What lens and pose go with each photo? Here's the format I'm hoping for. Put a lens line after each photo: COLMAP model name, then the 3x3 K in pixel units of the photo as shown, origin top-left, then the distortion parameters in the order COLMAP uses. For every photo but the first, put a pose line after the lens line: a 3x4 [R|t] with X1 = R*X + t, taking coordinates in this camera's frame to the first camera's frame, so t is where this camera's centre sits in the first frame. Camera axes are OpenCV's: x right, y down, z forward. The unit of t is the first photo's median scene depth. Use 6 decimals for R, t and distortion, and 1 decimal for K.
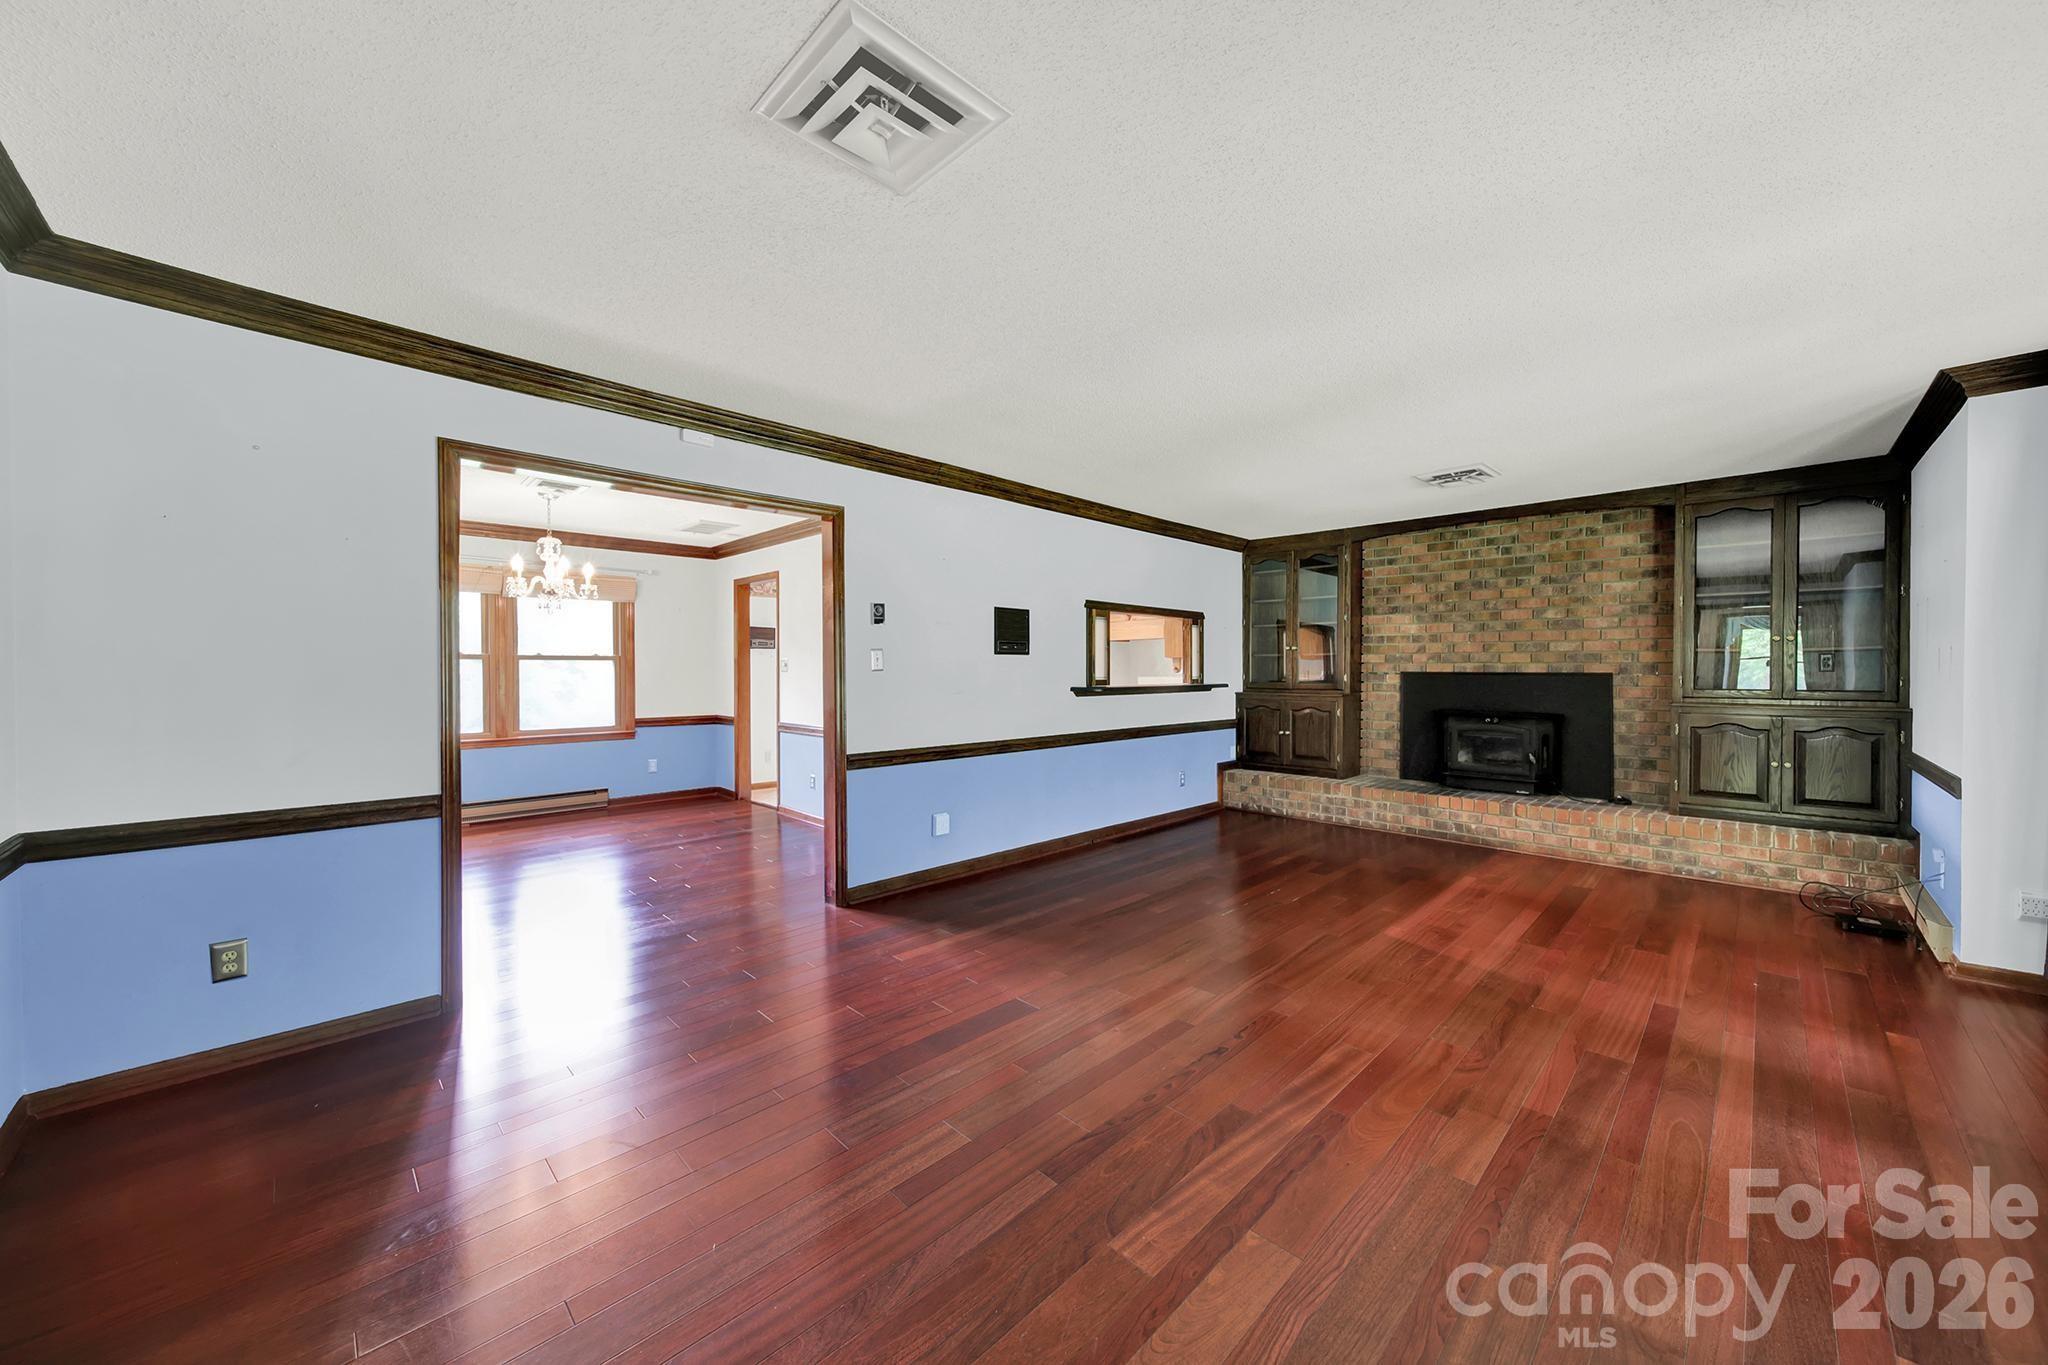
lens RADIAL K [[740.3, 0, 1062.4], [0, 740.3, 679.9], [0, 0, 1]] dist [-0.001307, -0.000086]
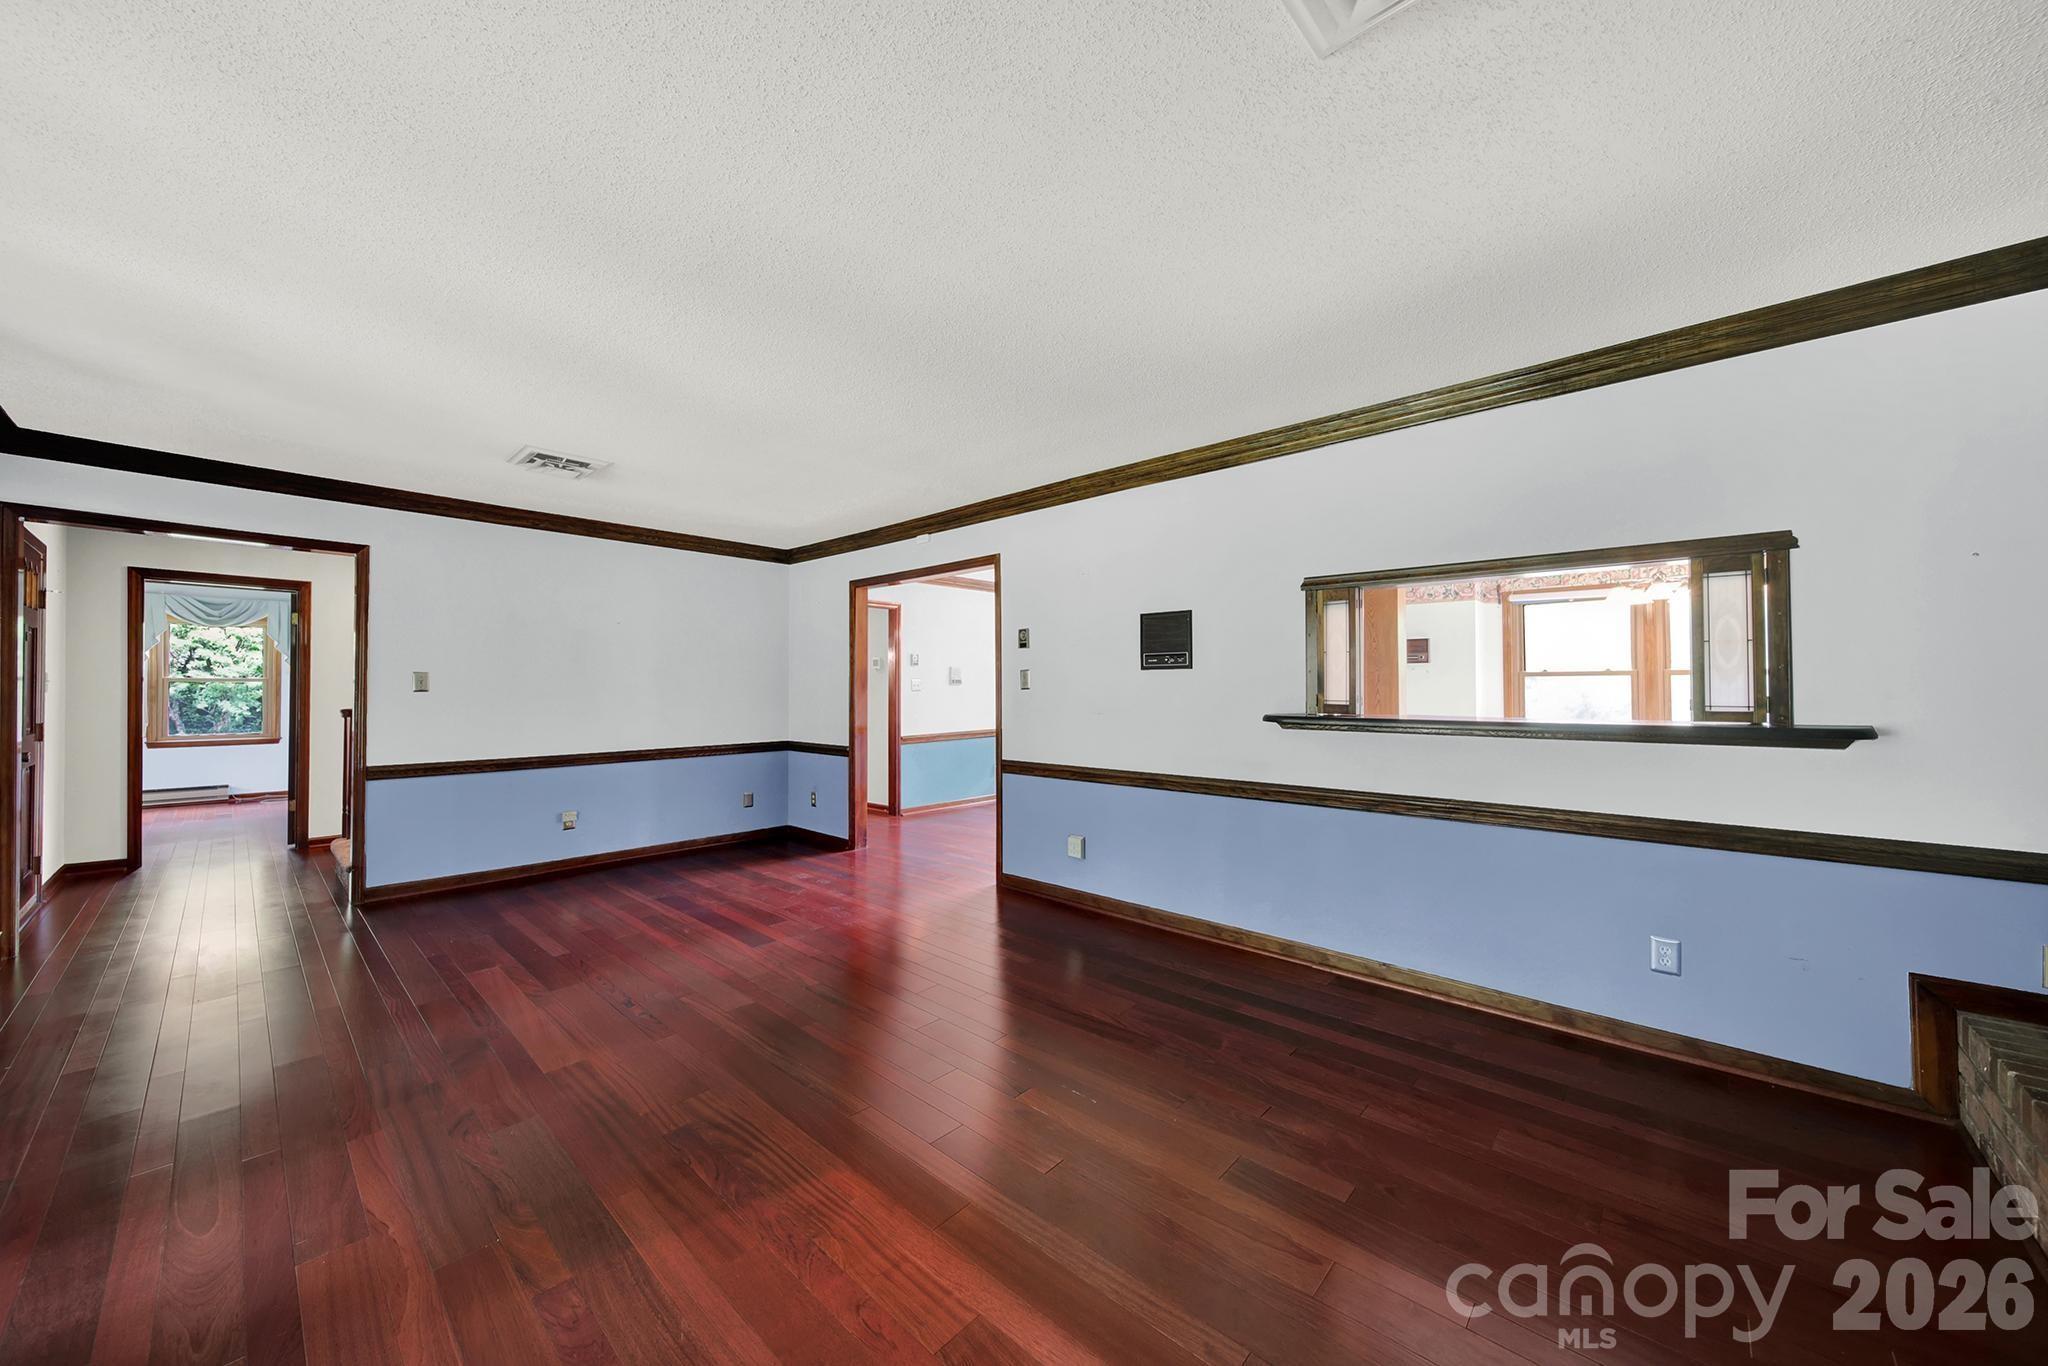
lens RADIAL K [[740.3, 0, 1023.4], [0, 740.3, 682.7], [0, 0, 1]] dist [-0.001307, -0.000086]
pose [[0.026504, -0.007890, -0.999618, 0.511121], [-0.009868, 0.999918, -0.008154, -0.007601], [0.999600, 0.010080, 0.026423, 0.568232]]
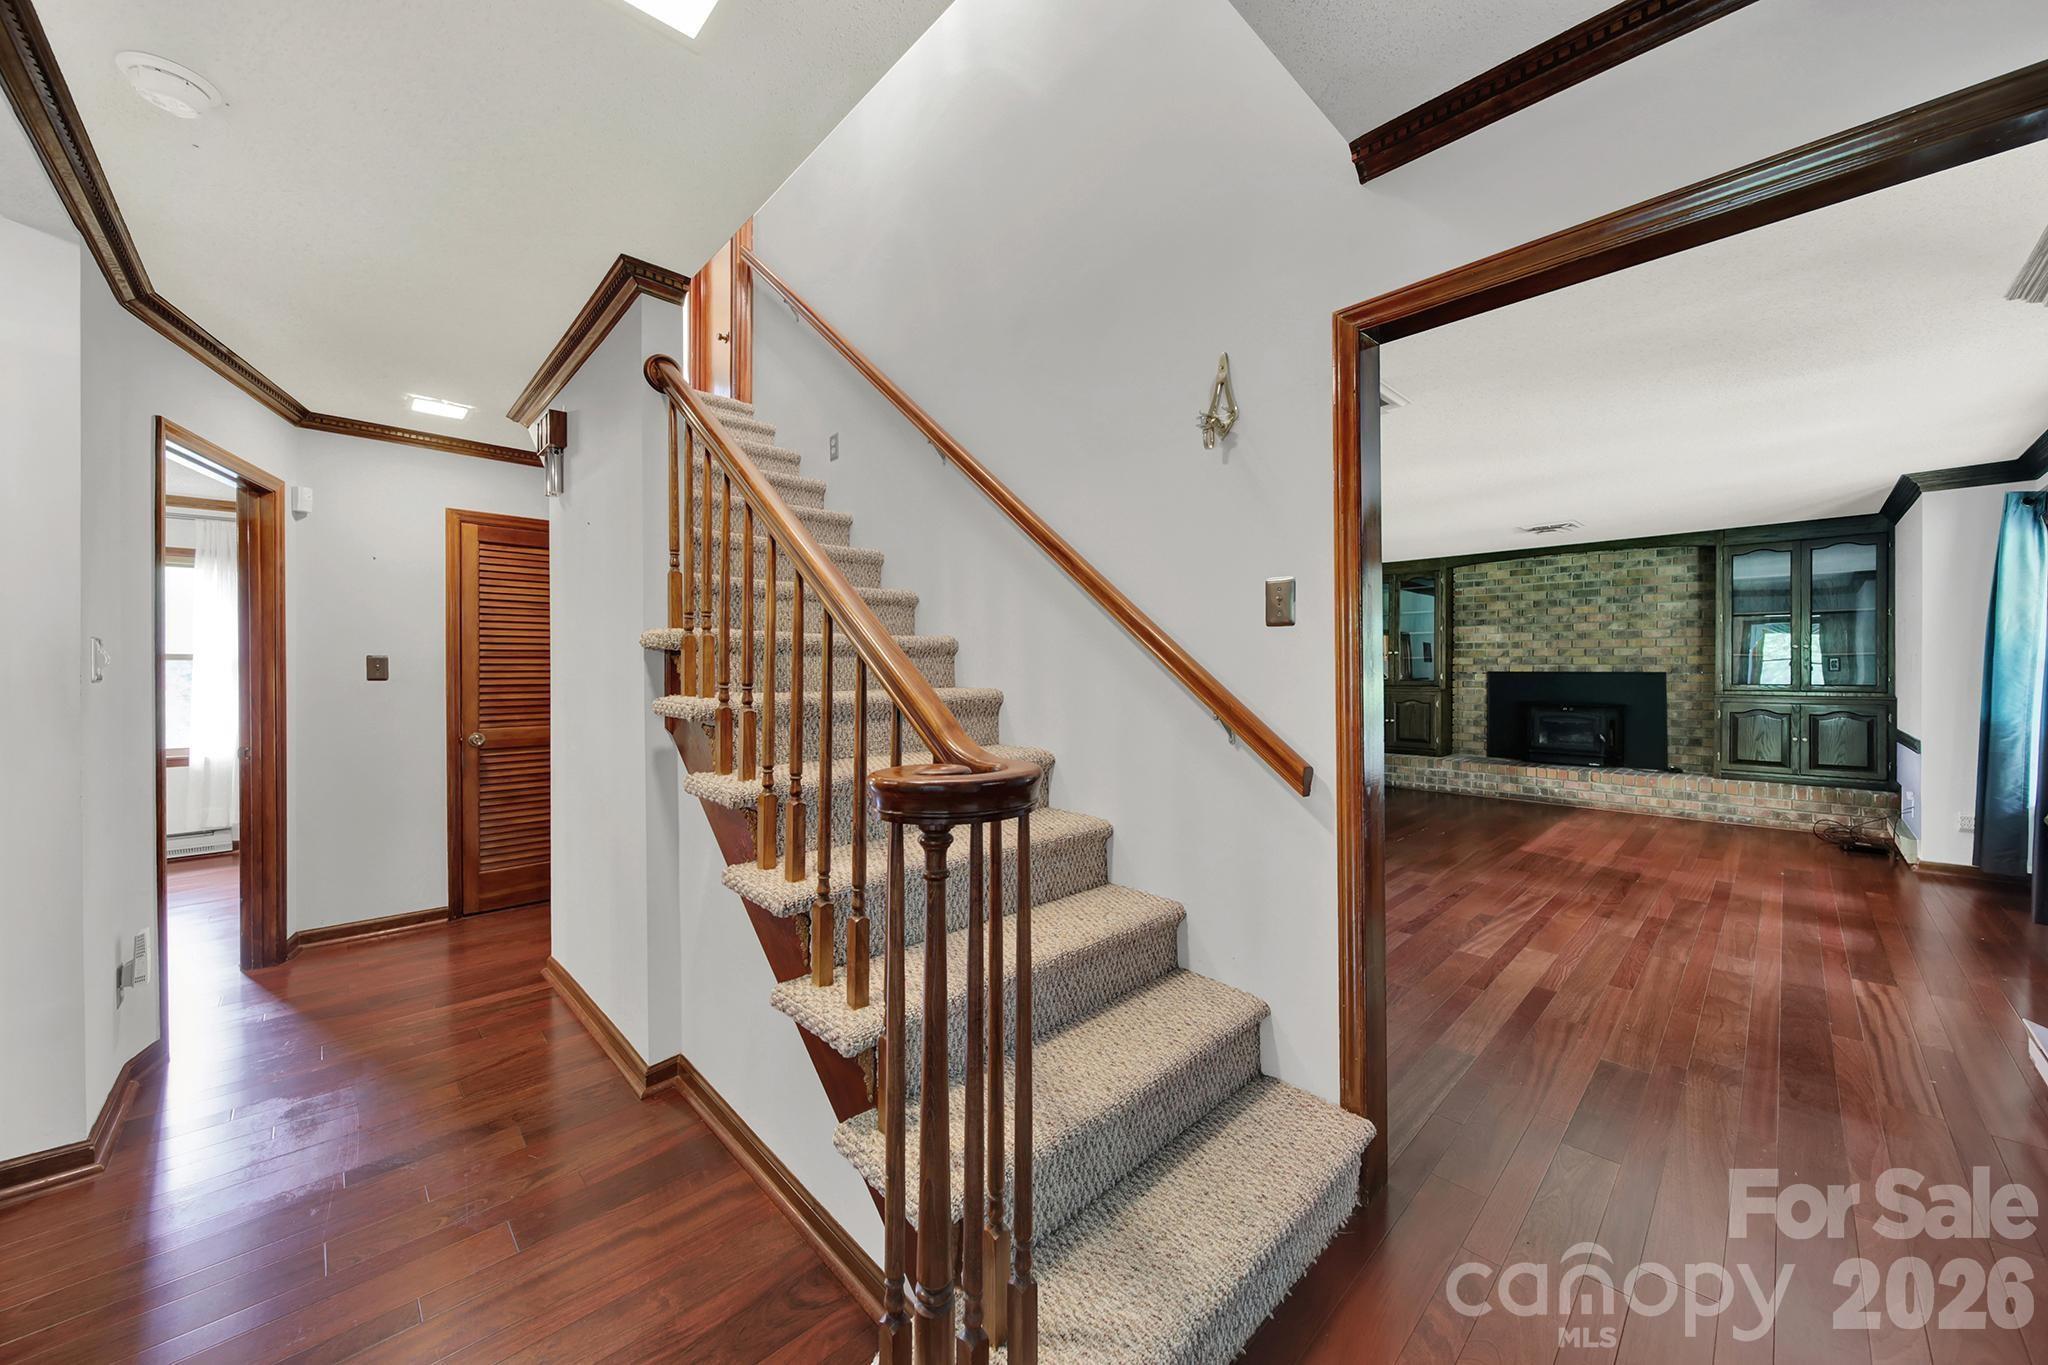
lens RADIAL K [[740.3, 0, 1036.4], [0, 740.3, 676.6], [0, 0, 1]] dist [-0.001307, -0.000086]
pose [[0.999472, -0.000641, -0.032470, -0.375491], [0.000429, 0.999979, -0.006539, 0.007667], [0.032474, 0.006521, 0.999451, -0.393529]]
